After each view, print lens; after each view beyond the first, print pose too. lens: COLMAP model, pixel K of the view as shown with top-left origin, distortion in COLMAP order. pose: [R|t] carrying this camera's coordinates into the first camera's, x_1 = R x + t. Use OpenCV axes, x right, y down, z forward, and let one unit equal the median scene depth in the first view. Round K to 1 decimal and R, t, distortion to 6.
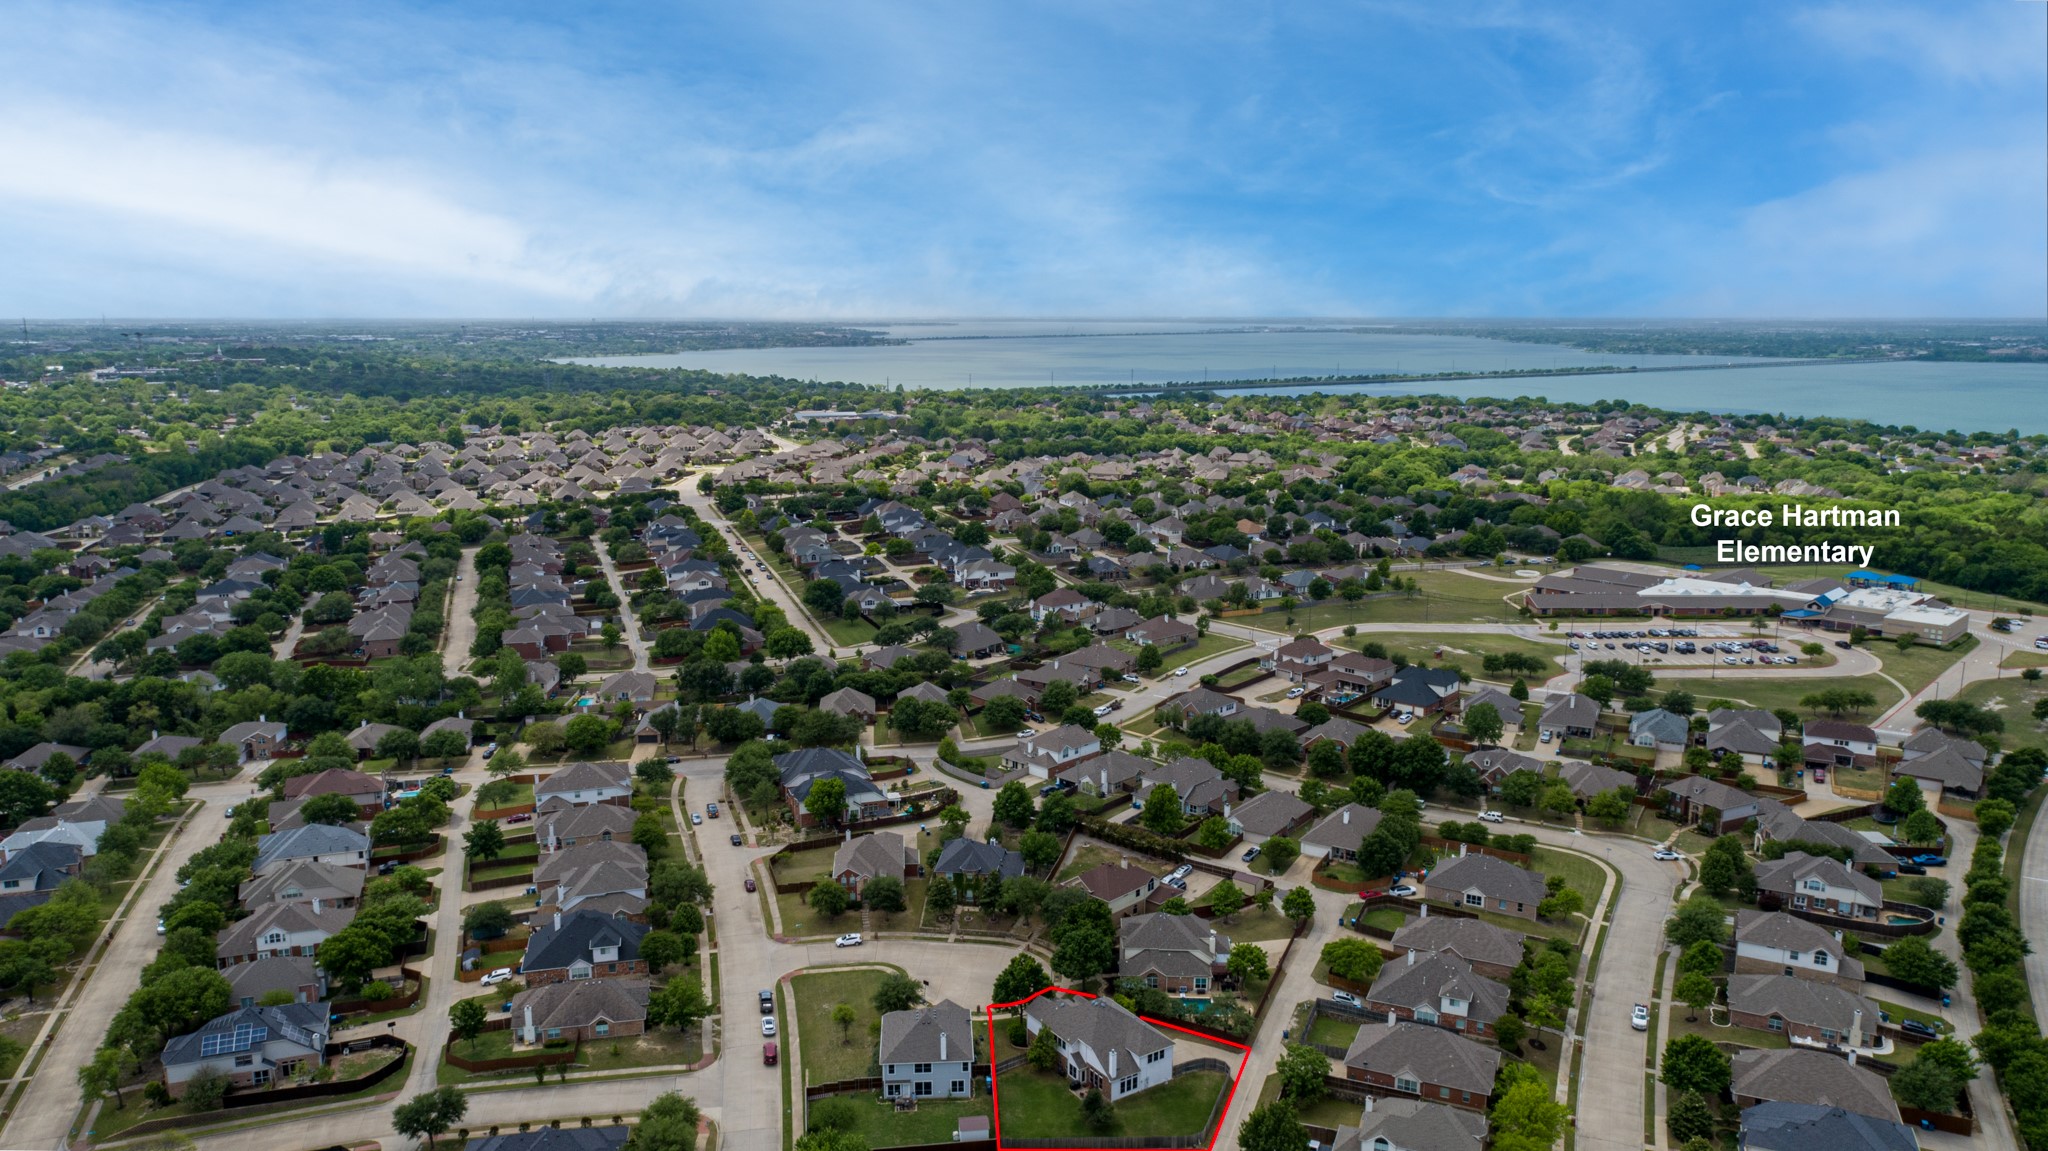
lens RADIAL K [[1376.0, 0, 1024.0], [0, 1376.0, 575.5], [0, 0, 1]] dist [-0.005116, 0.001670]
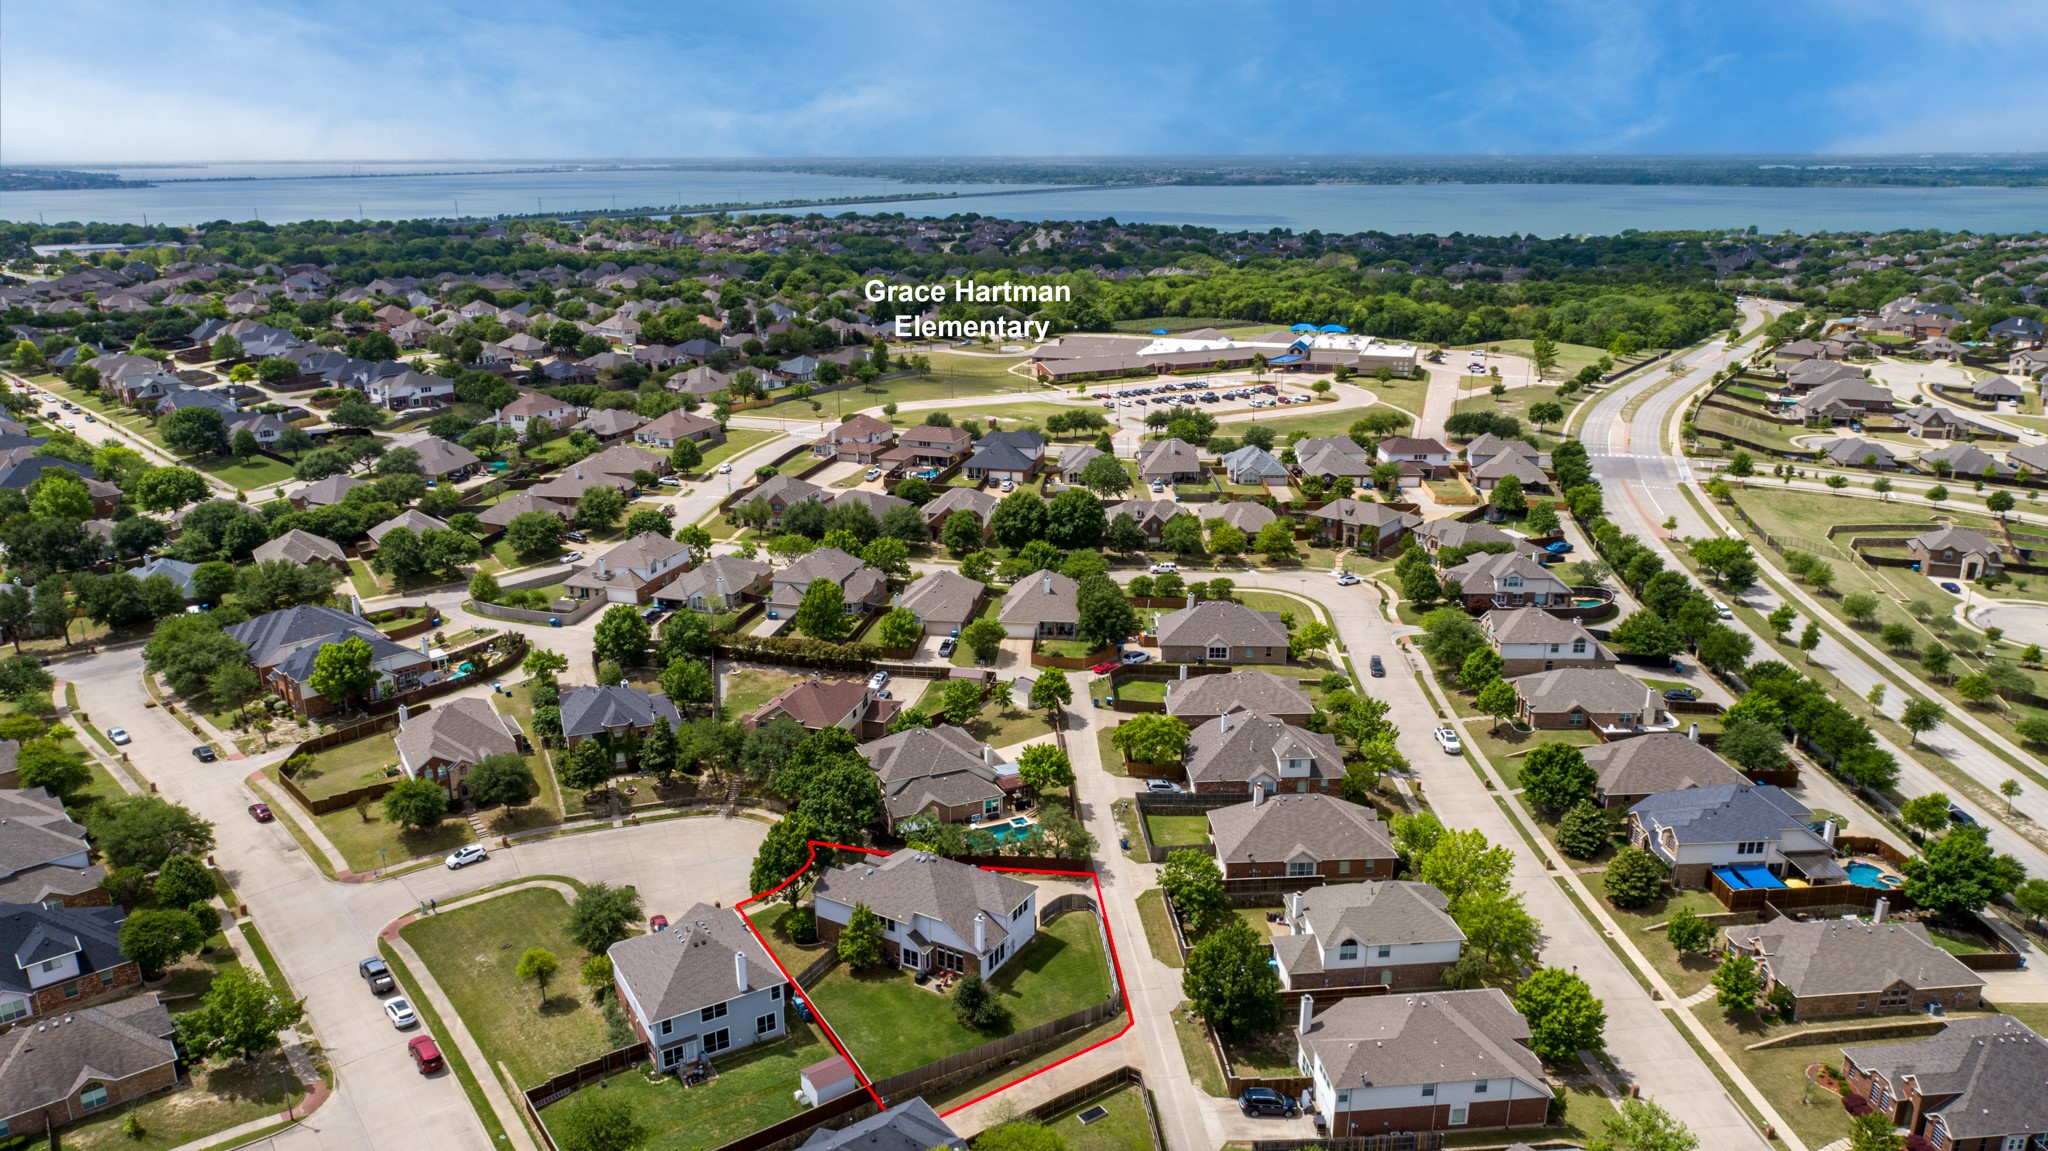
lens RADIAL K [[1376.0, 0, 1024.0], [0, 1376.0, 575.5], [0, 0, 1]] dist [-0.005116, 0.001670]
pose [[0.895008, -0.136237, 0.424735, -0.102182], [0.085466, 0.986950, 0.136477, 0.042032], [-0.437786, -0.085848, 0.894971, 0.199363]]
